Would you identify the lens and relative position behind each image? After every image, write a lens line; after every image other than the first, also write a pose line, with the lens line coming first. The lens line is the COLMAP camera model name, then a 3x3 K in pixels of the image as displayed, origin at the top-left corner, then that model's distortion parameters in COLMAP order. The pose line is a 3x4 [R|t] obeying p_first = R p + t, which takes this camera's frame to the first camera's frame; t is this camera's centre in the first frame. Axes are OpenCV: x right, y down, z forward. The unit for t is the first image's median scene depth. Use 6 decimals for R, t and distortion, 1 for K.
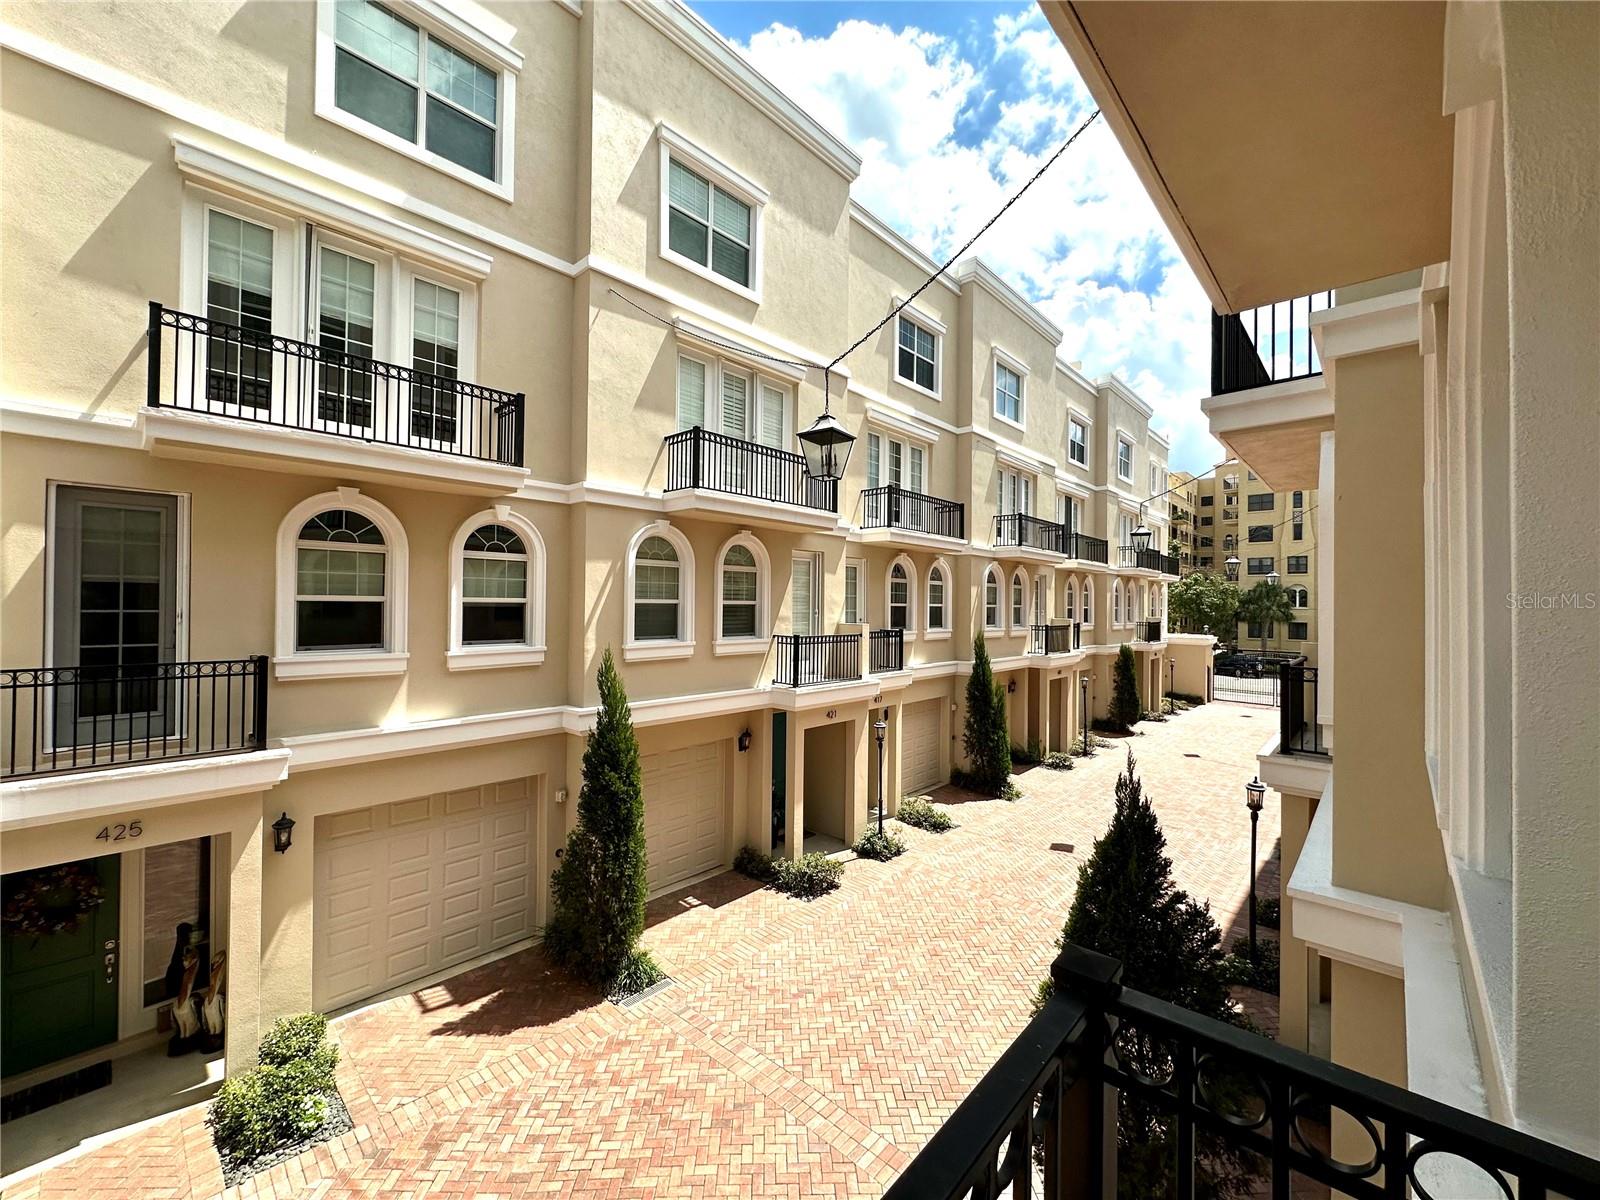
lens RADIAL K [[640.9, 0, 800.3], [0, 640.9, 599.4], [0, 0, 1]] dist [-0.005592, 0.001491]
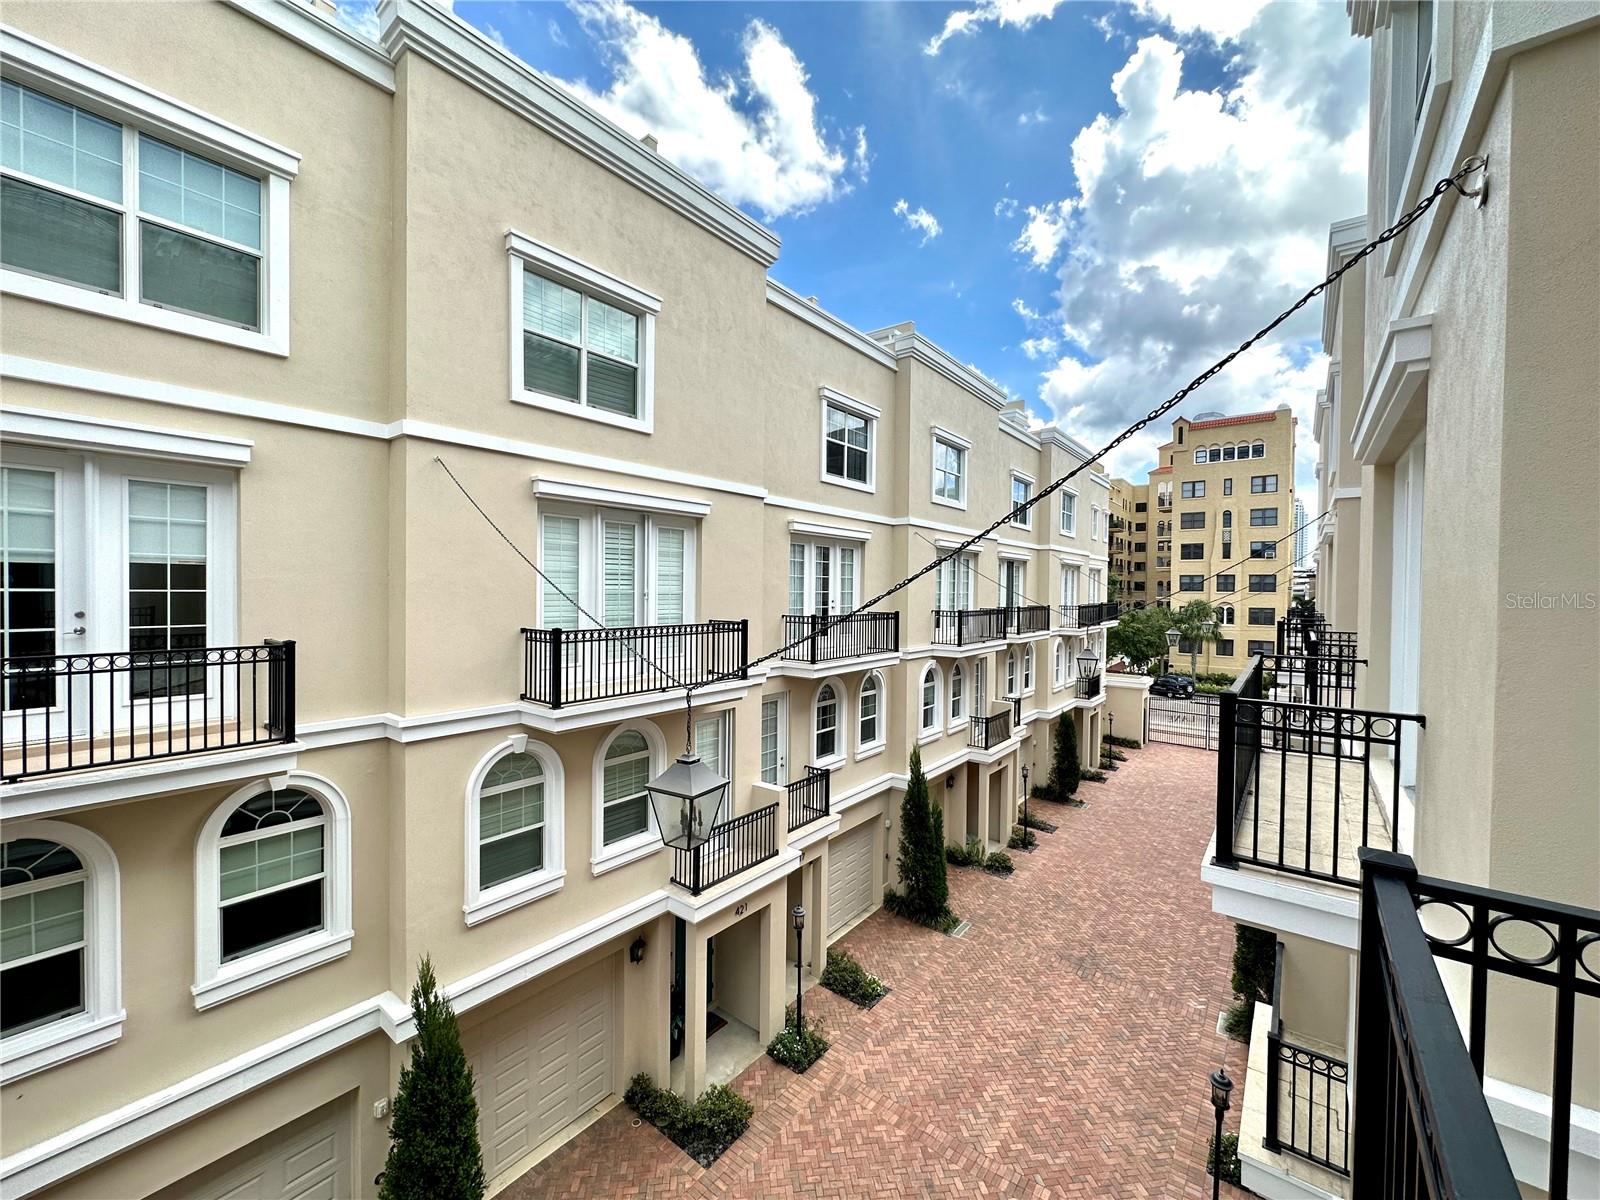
lens RADIAL K [[640.9, 0, 800.0], [0, 640.9, 601.9], [0, 0, 1]] dist [-0.005592, 0.001491]
pose [[0.996715, -0.001777, 0.080968, 0.045384], [-0.000338, 0.999659, 0.026097, -0.198491], [-0.080987, -0.026039, 0.996375, 0.114968]]
